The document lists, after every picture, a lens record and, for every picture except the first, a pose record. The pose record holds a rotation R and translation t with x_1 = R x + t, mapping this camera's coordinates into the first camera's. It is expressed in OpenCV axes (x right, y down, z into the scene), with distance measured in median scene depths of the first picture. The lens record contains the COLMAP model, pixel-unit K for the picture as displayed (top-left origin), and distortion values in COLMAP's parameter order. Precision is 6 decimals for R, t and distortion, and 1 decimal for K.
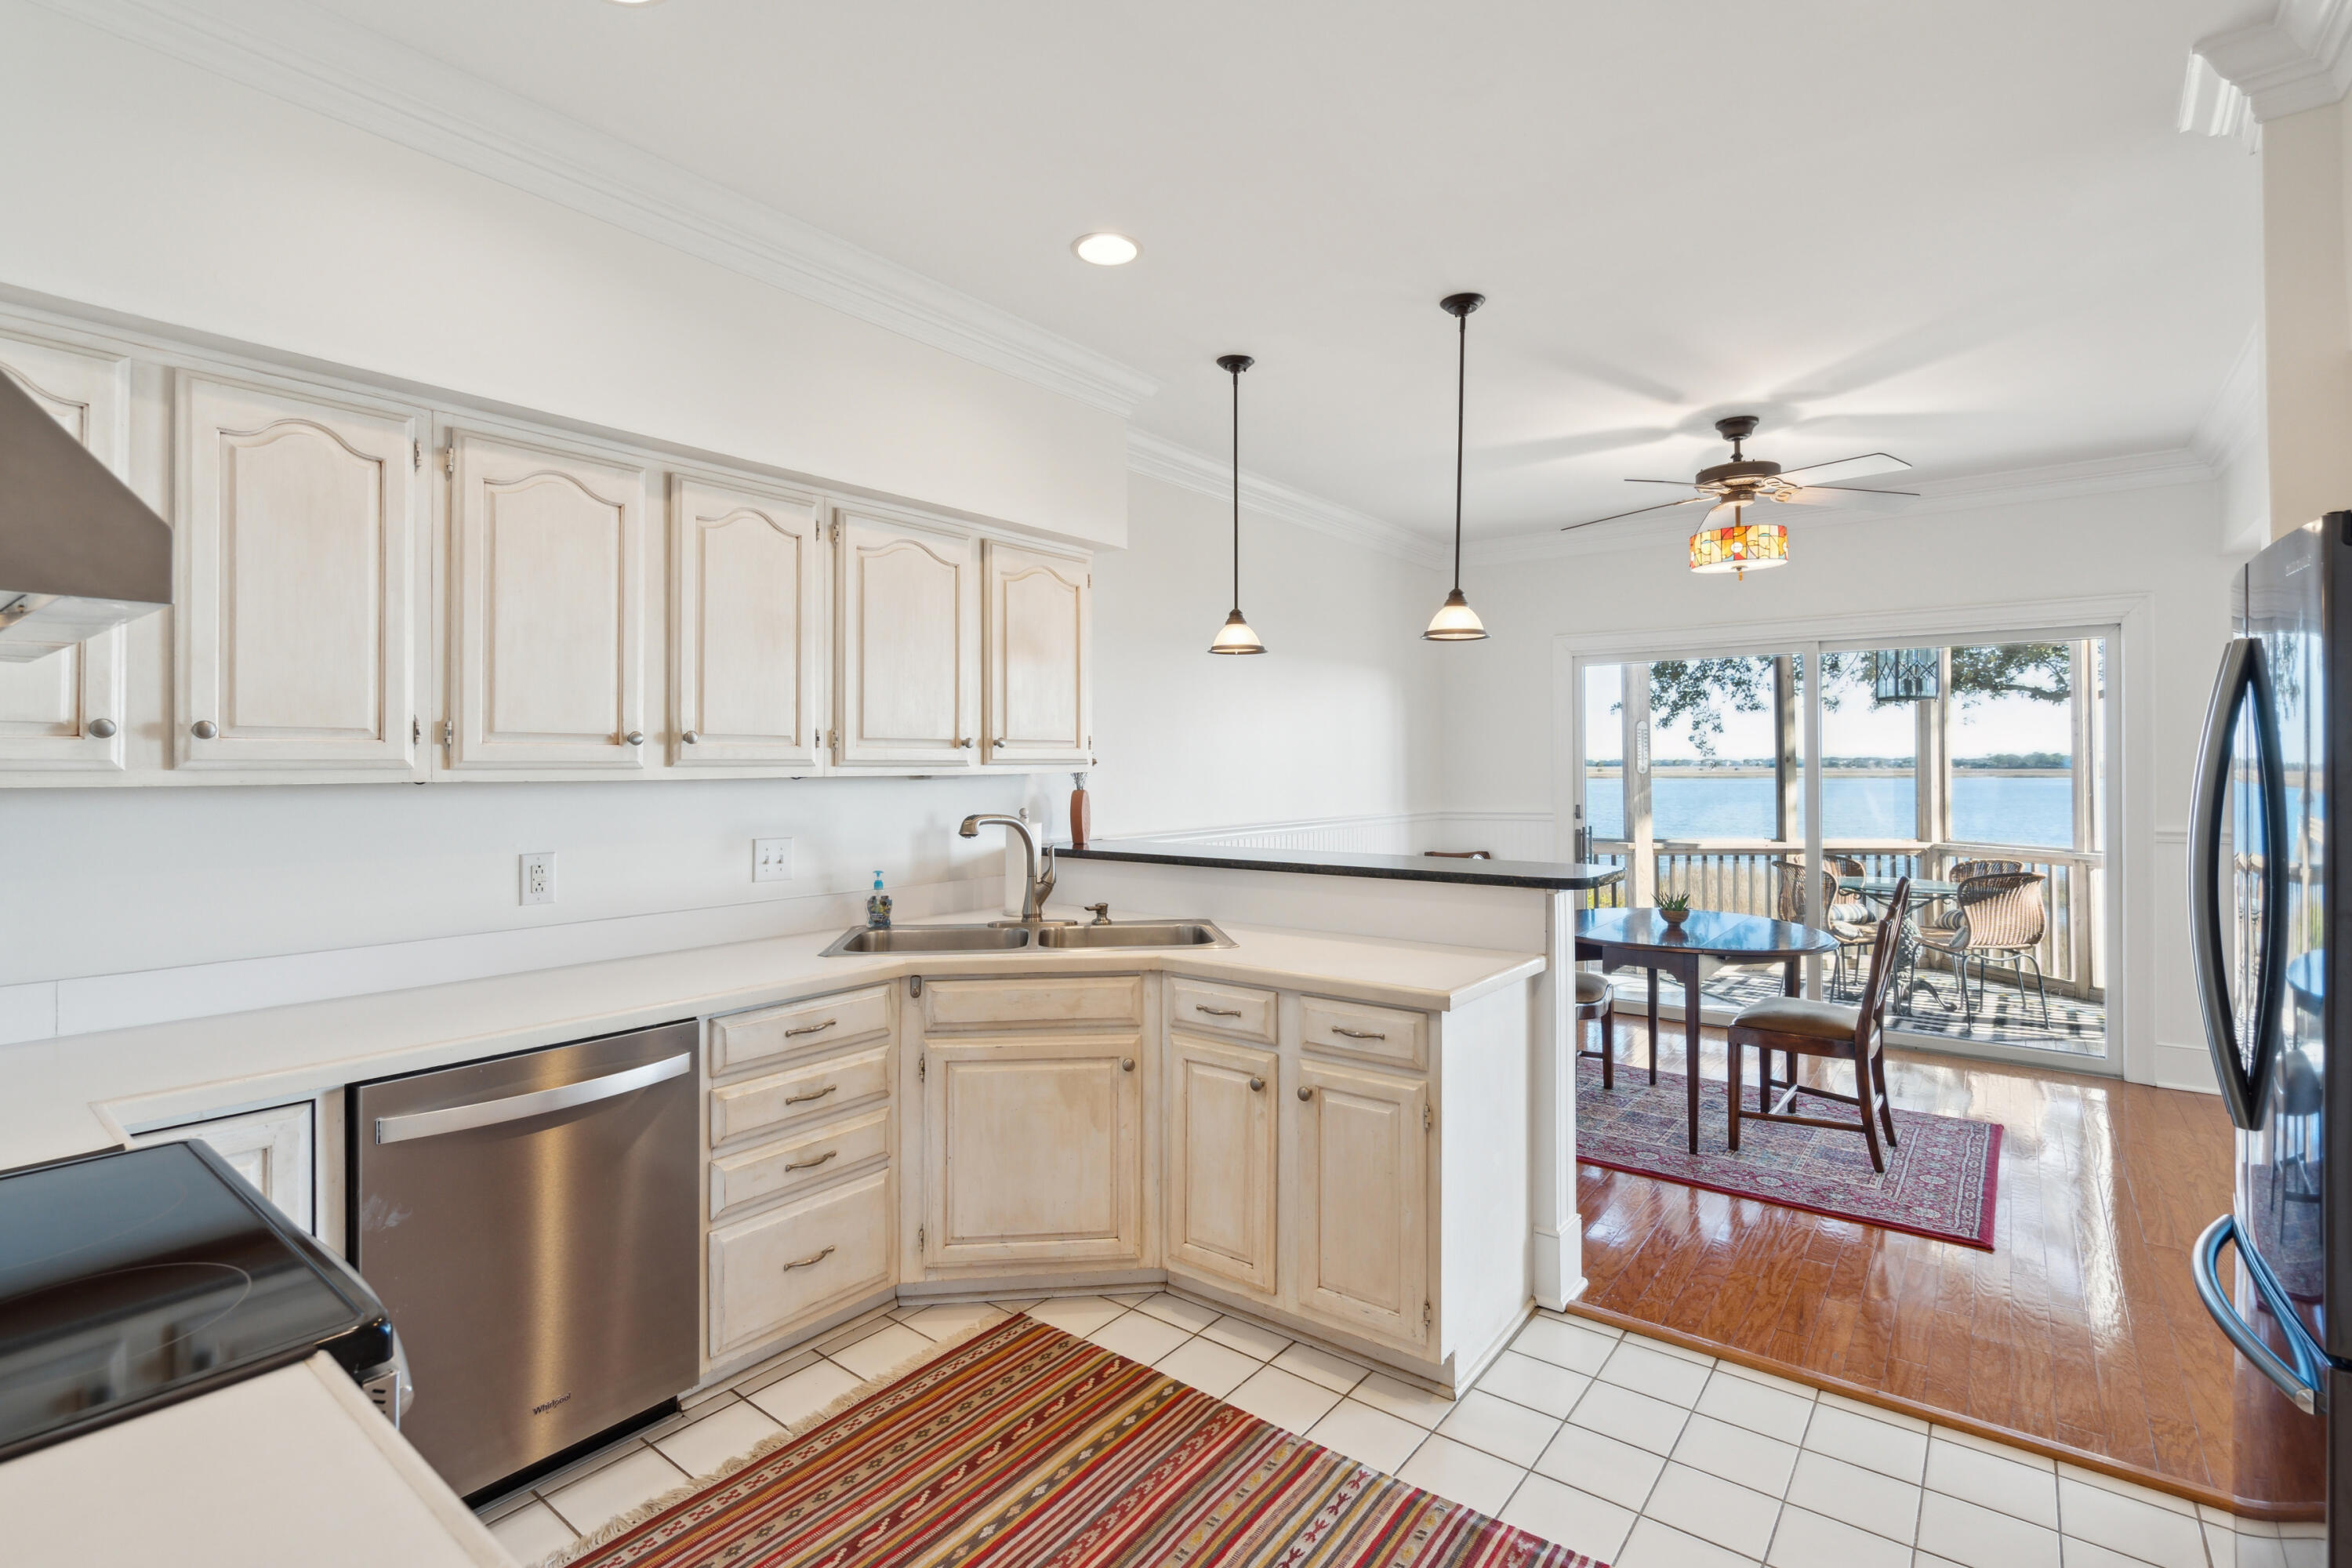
lens RADIAL K [[1080.0, 0, 1170.4], [0, 1080.0, 761.5], [0, 0, 1]] dist [-0.002248, -0.000217]
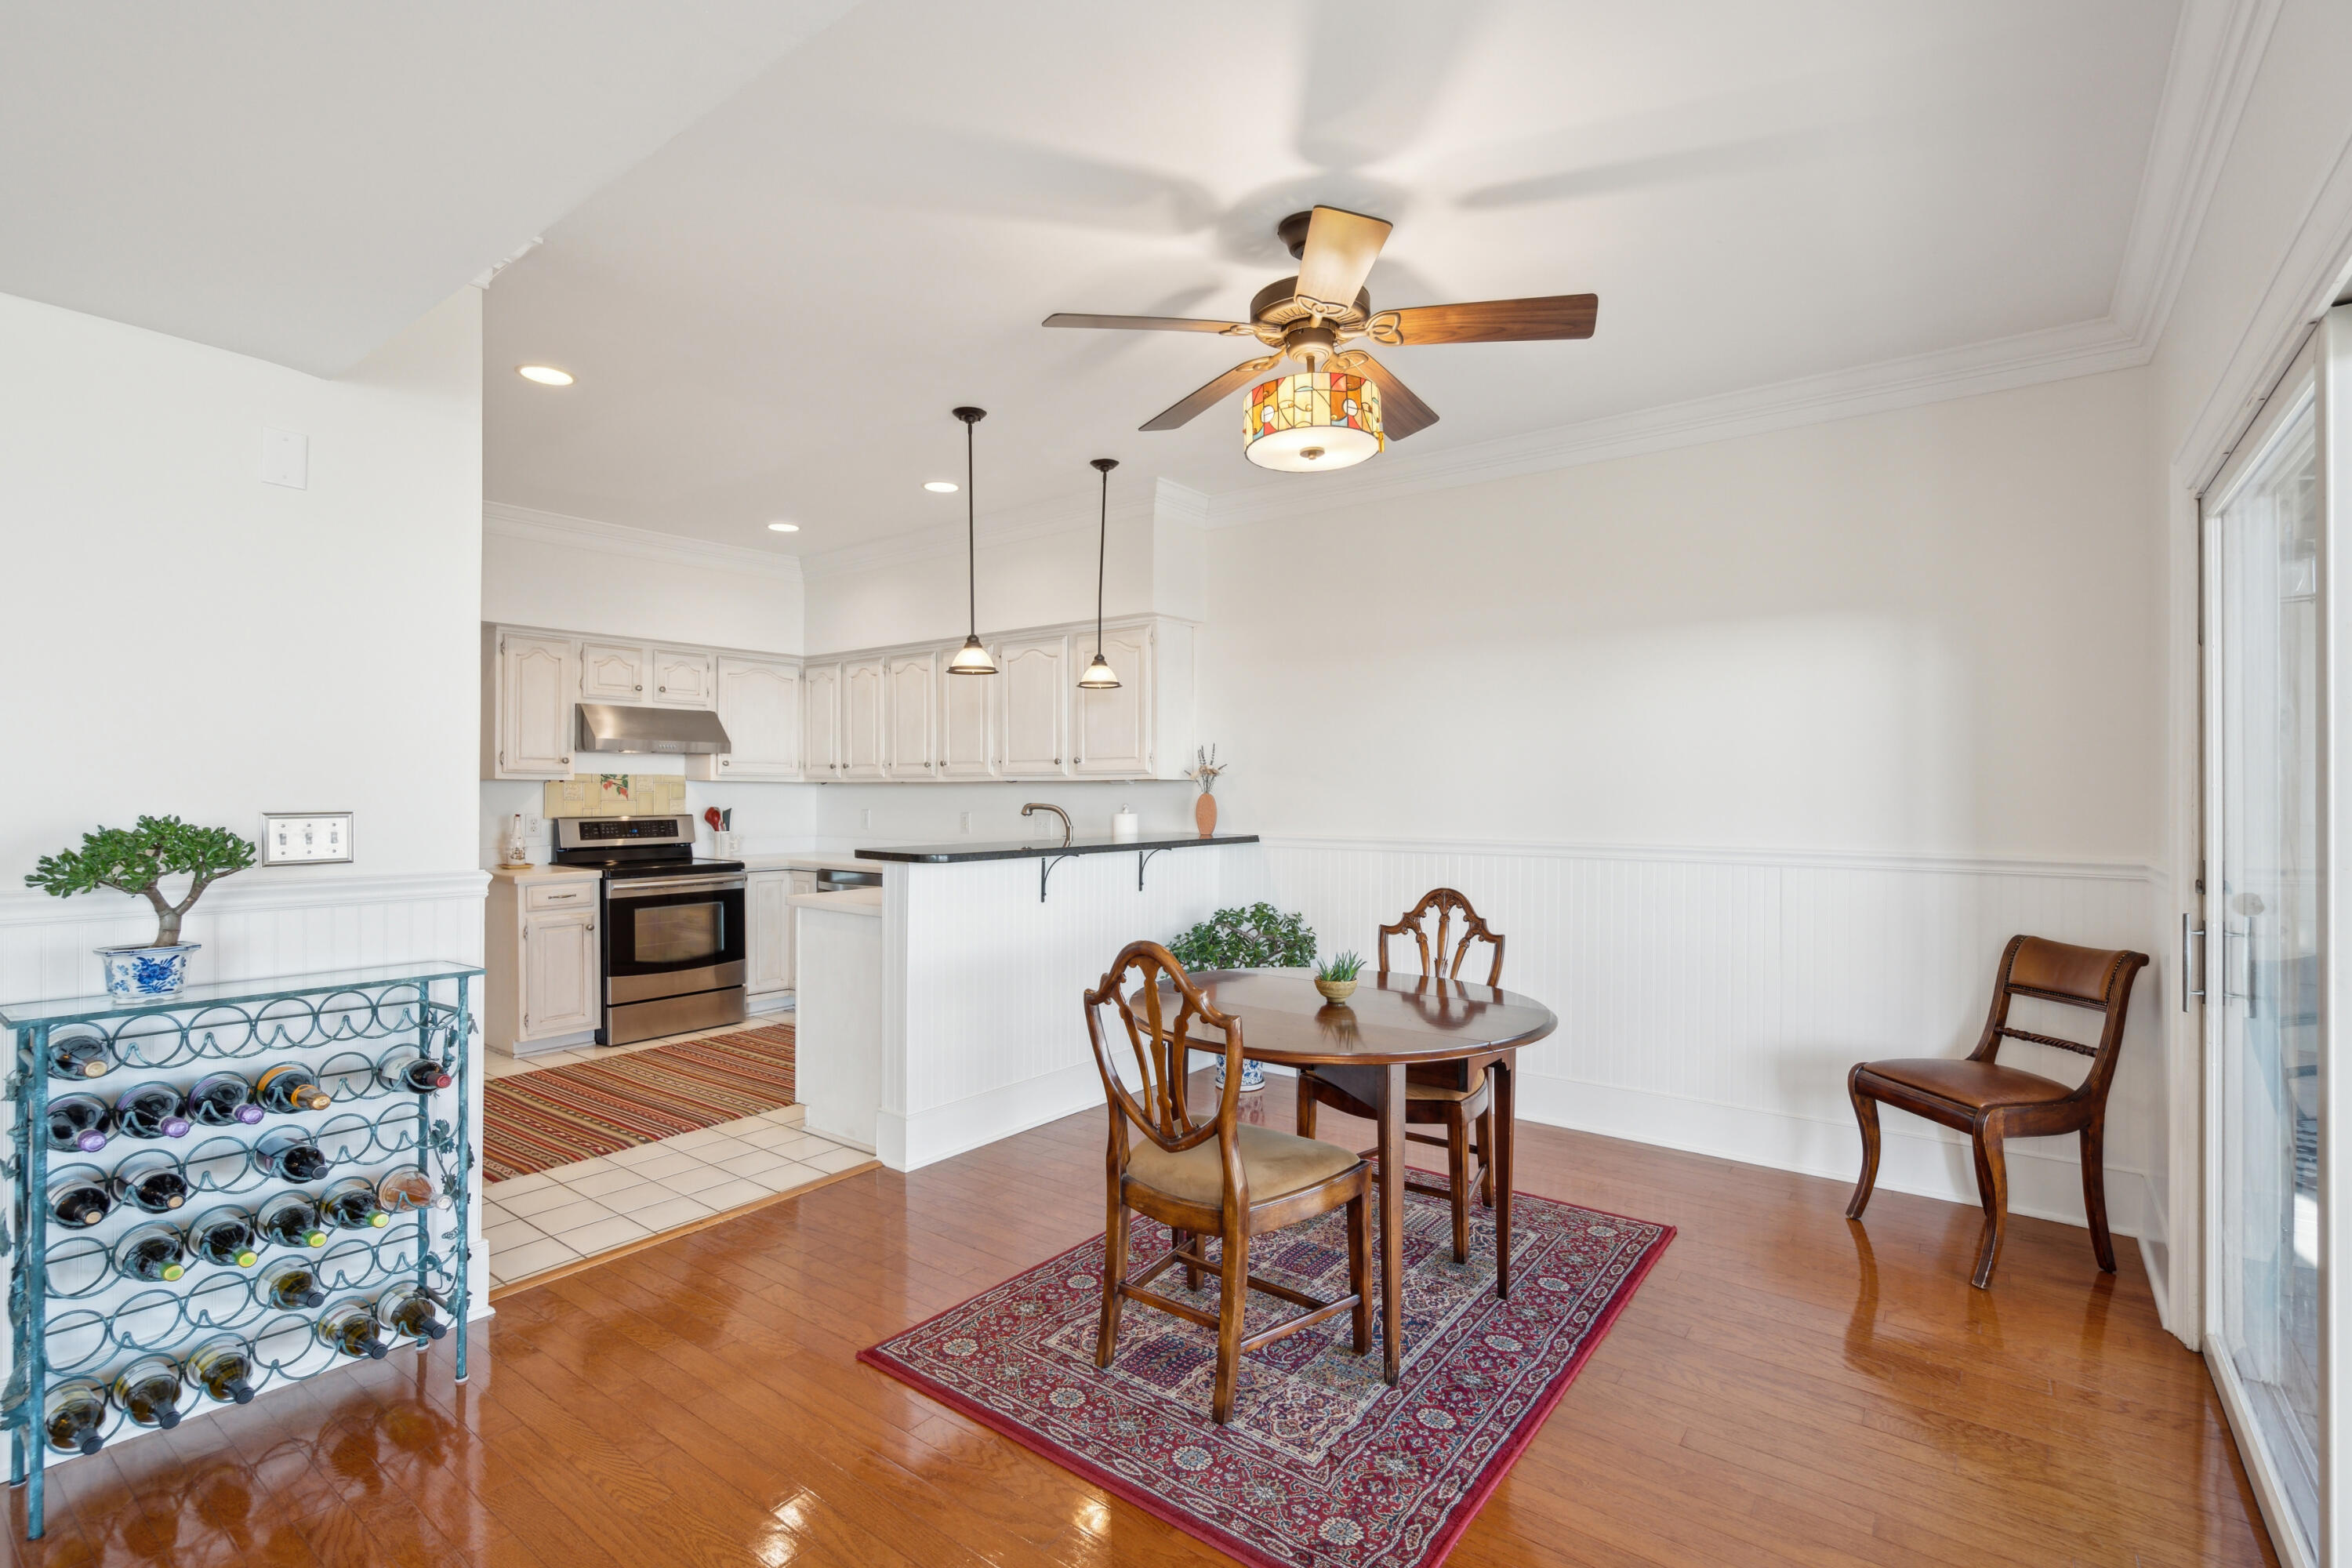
lens RADIAL K [[1079.8, 0, 1166.6], [0, 1079.8, 790.8], [0, 0, 1]] dist [-0.014727, -0.000002]
pose [[0.005466, 0.003223, -0.999980, 1.482612], [0.001474, 0.999994, 0.003231, 0.023320], [0.999984, -0.001492, 0.005461, 1.159769]]
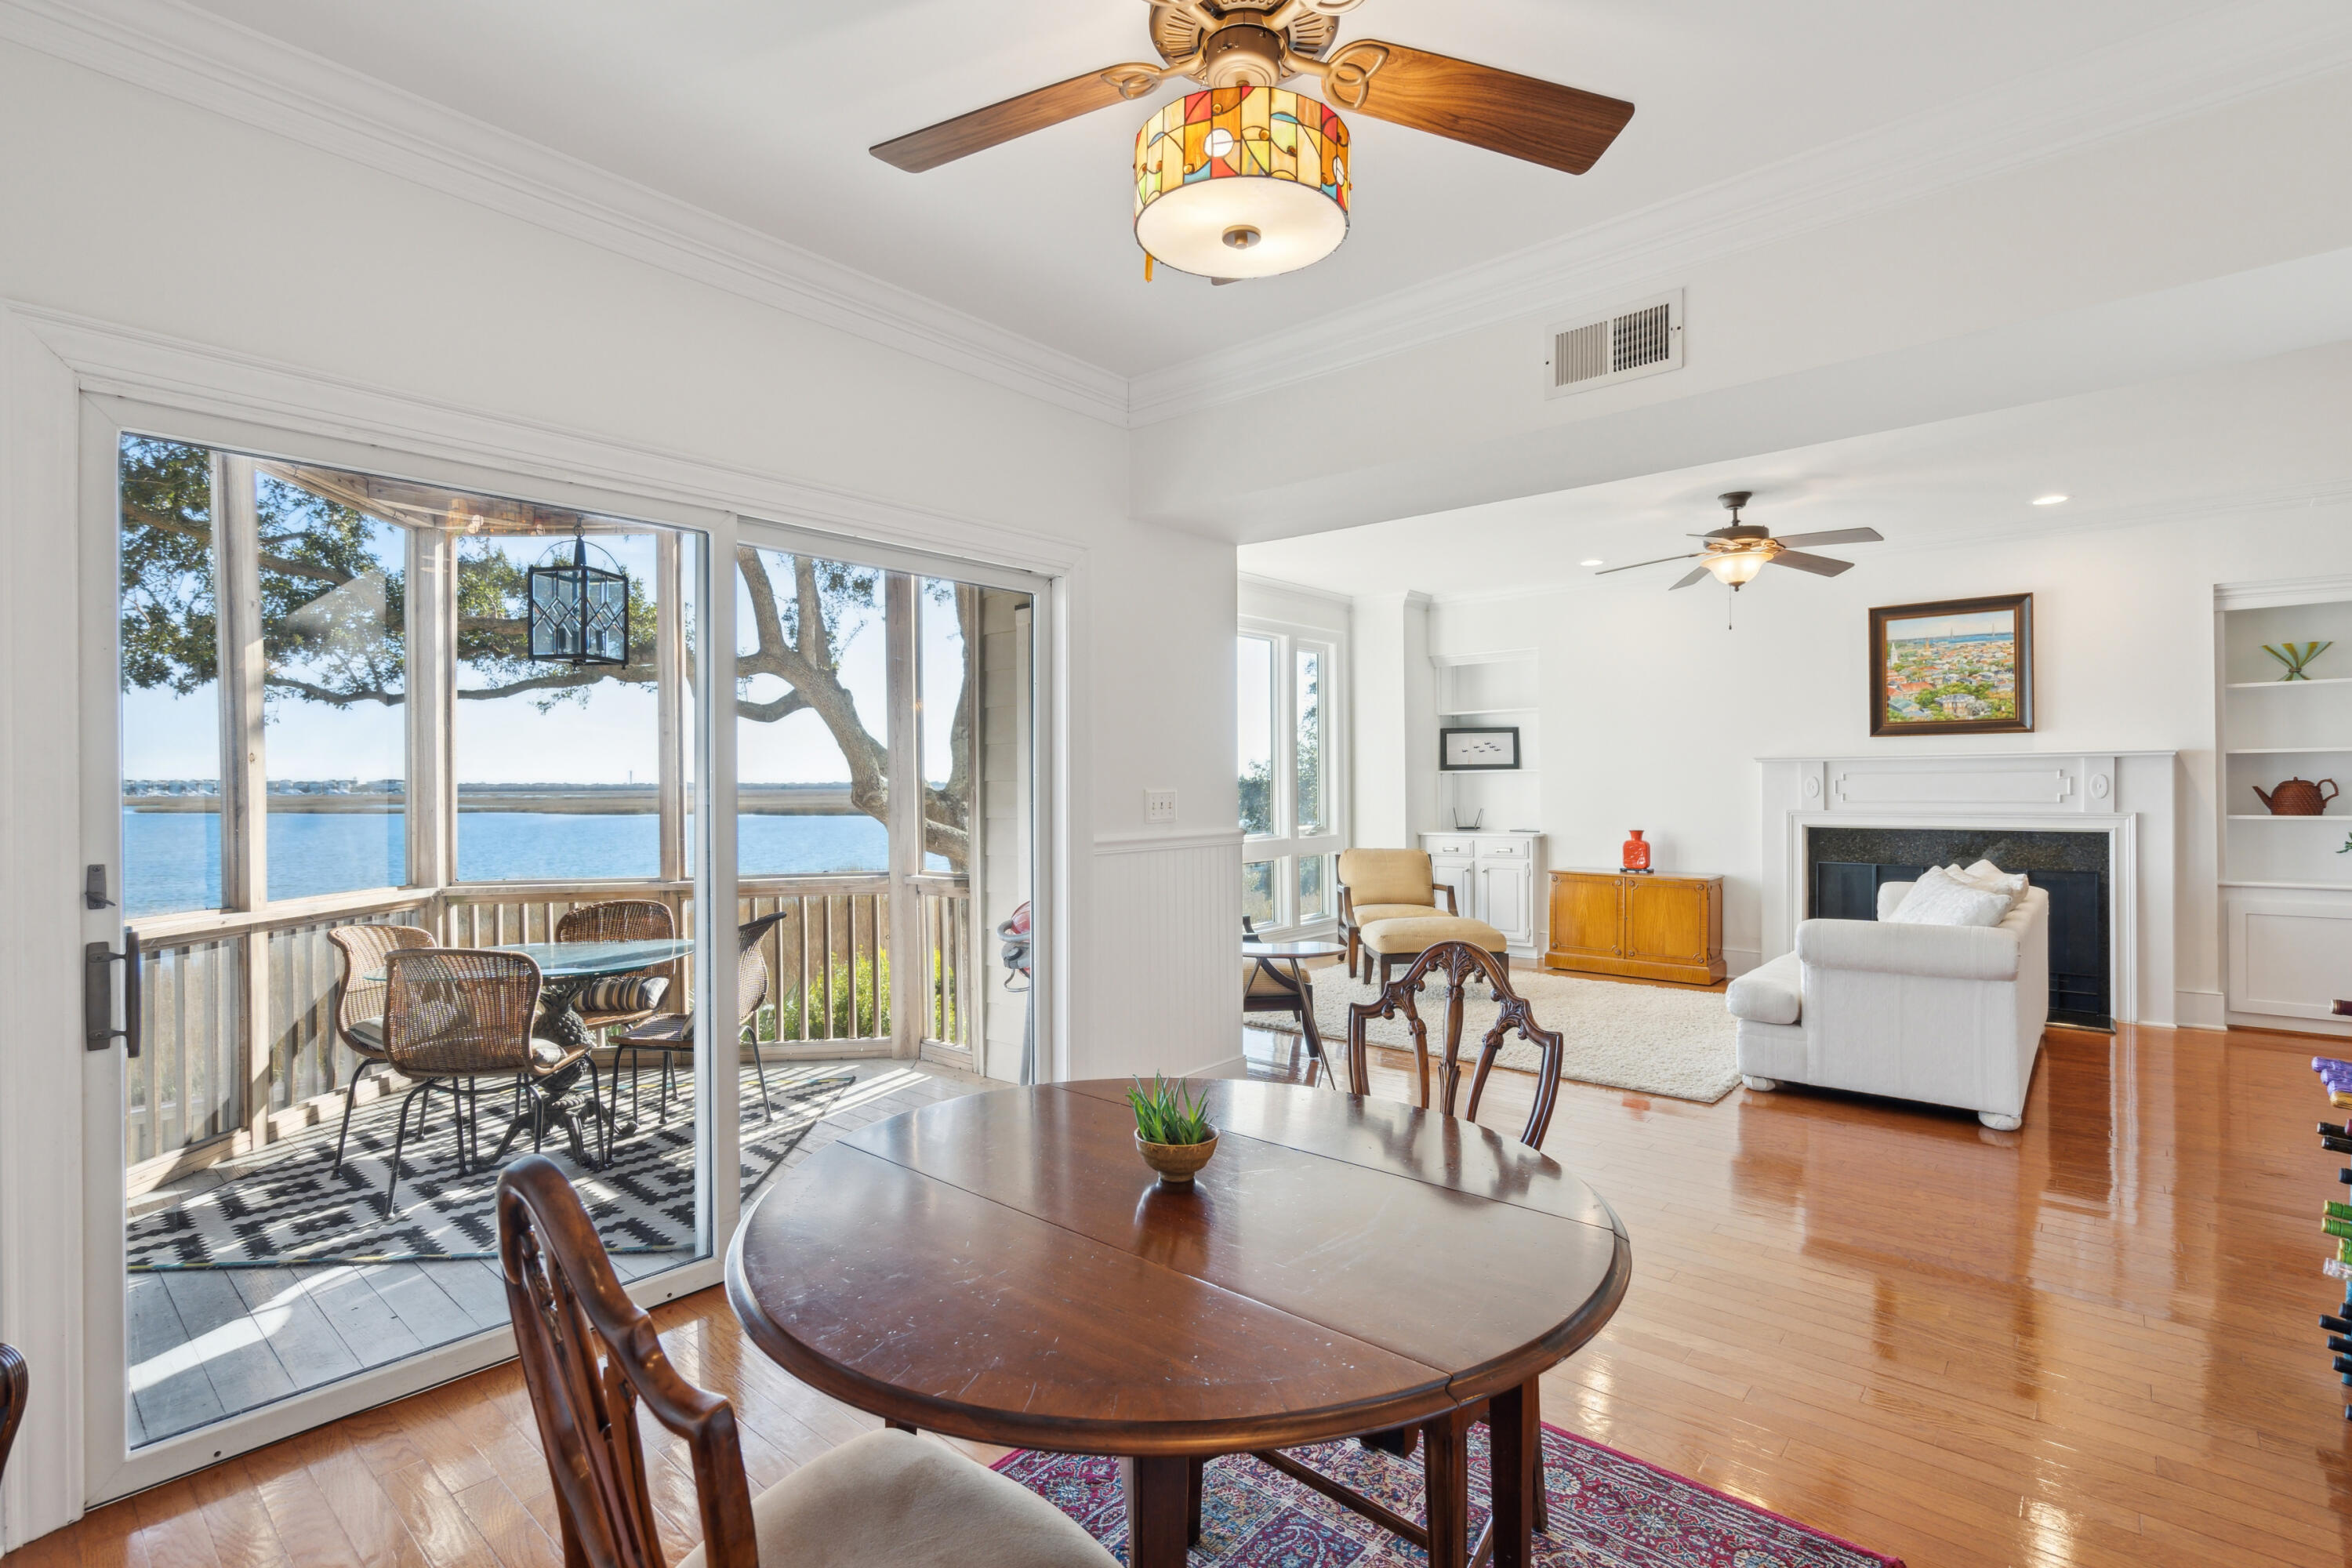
lens RADIAL K [[1082.4, 0, 1178.2], [0, 1082.4, 788.5], [0, 0, 1]] dist [-0.001719, -0.000131]
pose [[0.055699, -0.000689, 0.998447, 0.154441], [0.001940, 0.999998, 0.000582, 0.034962], [-0.998446, 0.001904, 0.055700, 1.271053]]
